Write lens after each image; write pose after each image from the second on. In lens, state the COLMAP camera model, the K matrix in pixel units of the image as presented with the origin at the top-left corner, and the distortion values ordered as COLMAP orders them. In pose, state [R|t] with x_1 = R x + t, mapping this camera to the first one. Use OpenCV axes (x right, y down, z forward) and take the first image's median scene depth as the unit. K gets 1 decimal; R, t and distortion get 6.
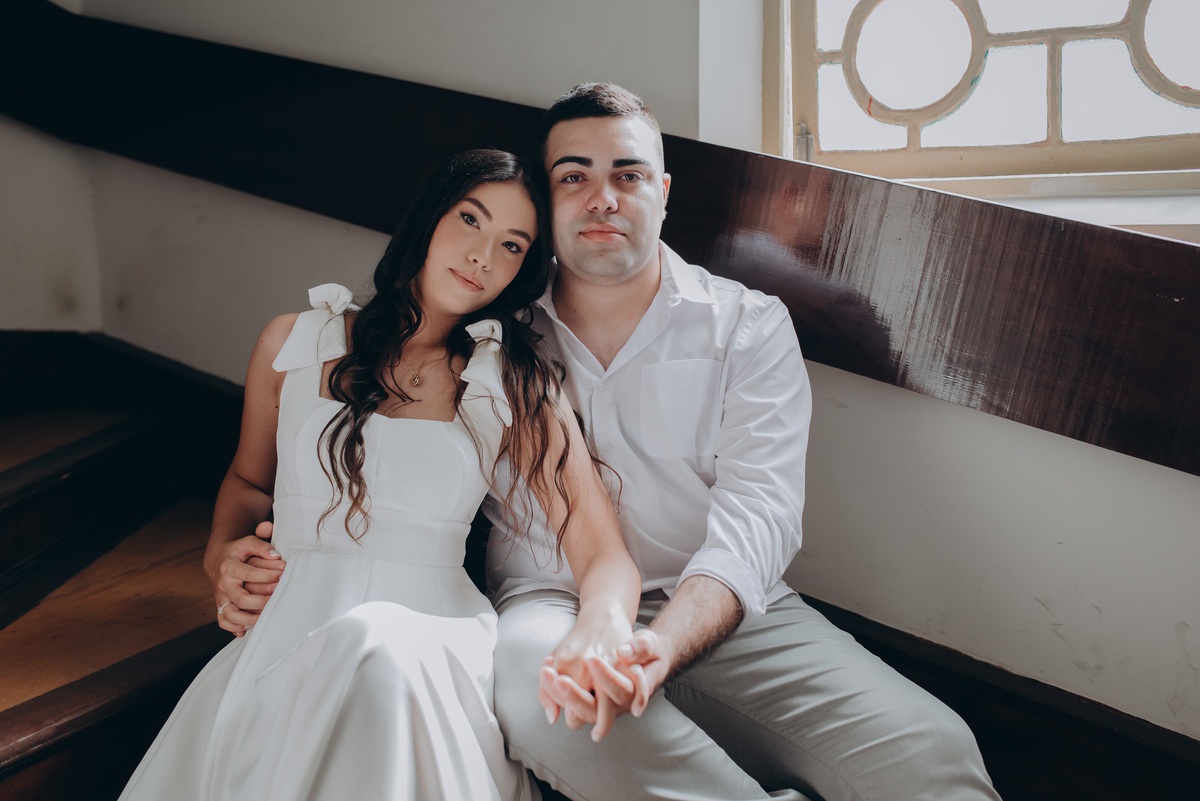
lens RADIAL K [[1231.7, 0, 600.0], [0, 1231.7, 400.5], [0, 0, 1]] dist [-0.194251, 0.415790]
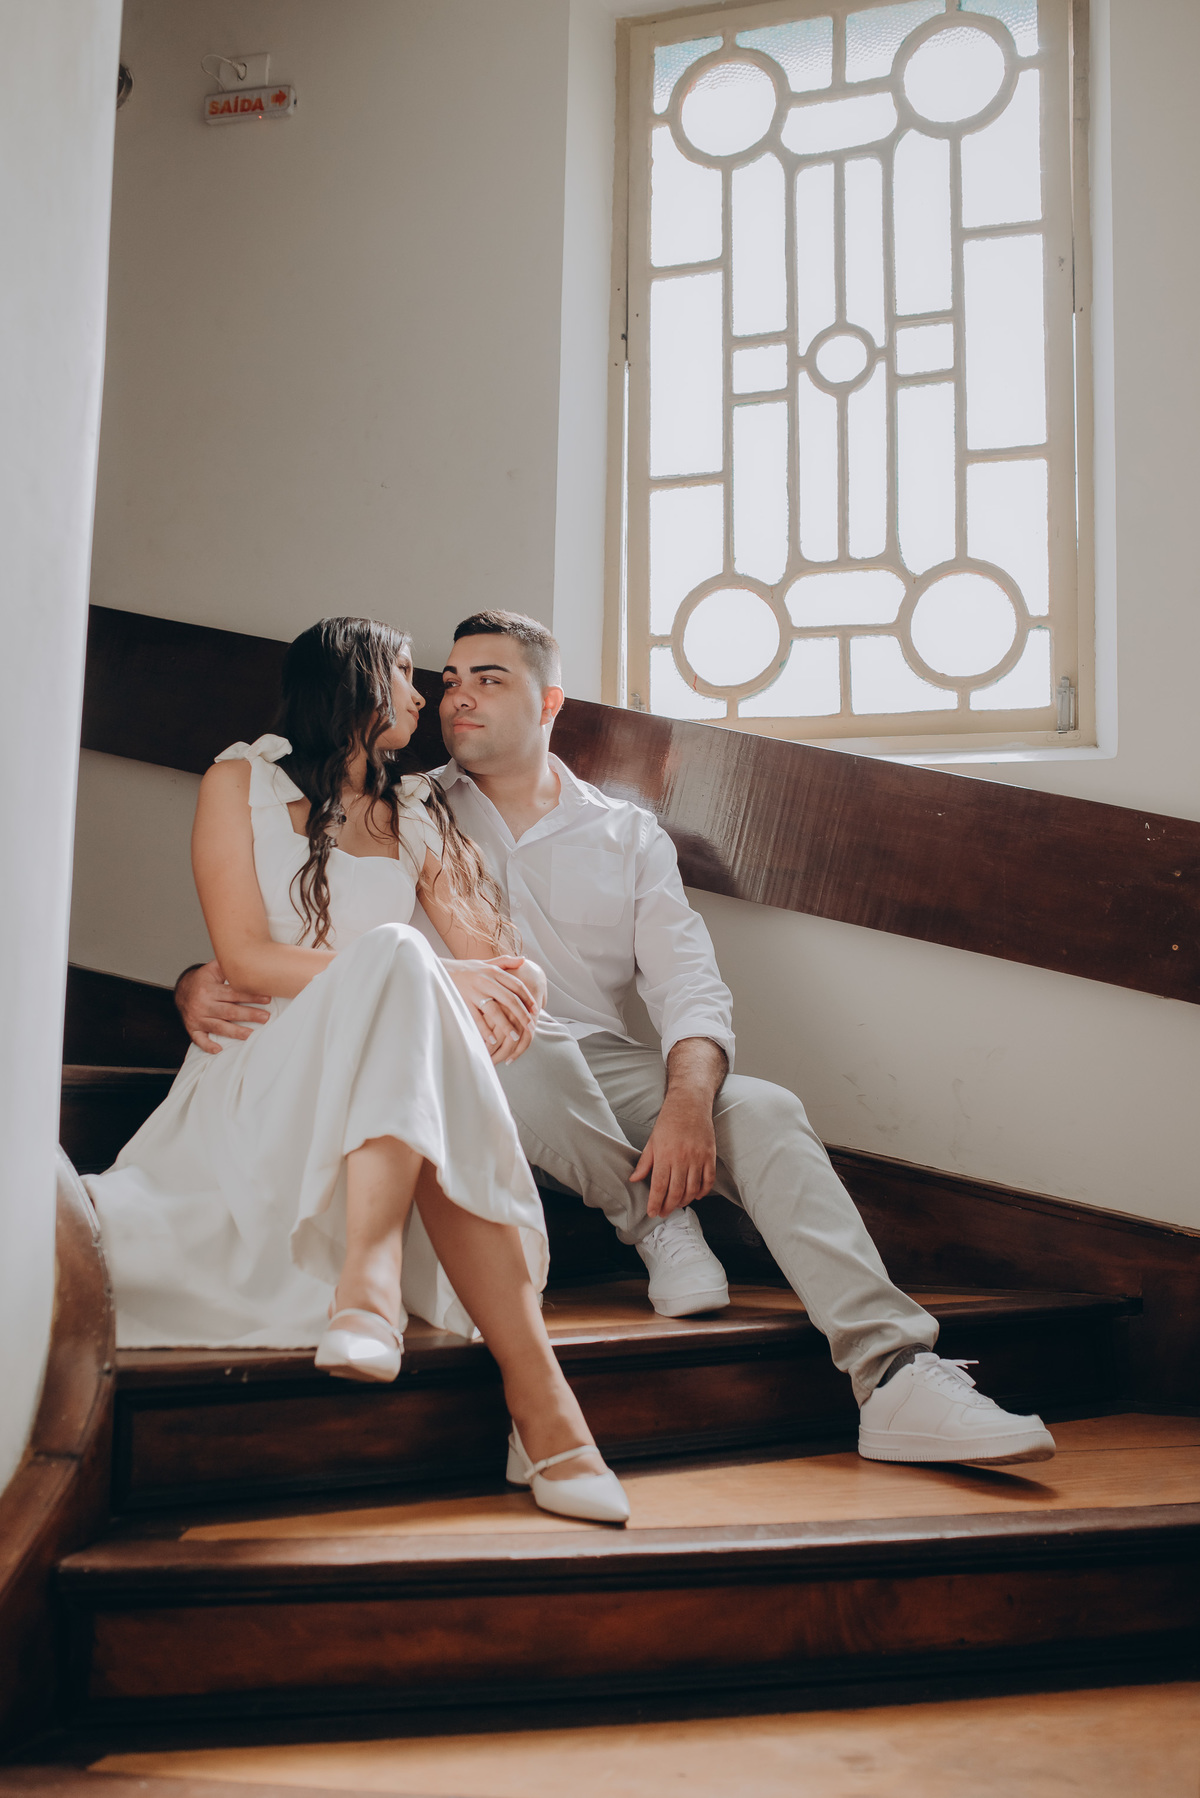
lens RADIAL K [[1804.5, 0, 600.0], [0, 1804.5, 899.0], [0, 0, 1]] dist [-0.082738, 0.107737]
pose [[0.973934, 0.040069, 0.223263, -0.283067], [0.003493, 0.981508, -0.191387, 0.338130], [-0.226803, 0.187178, 0.955785, -0.693271]]
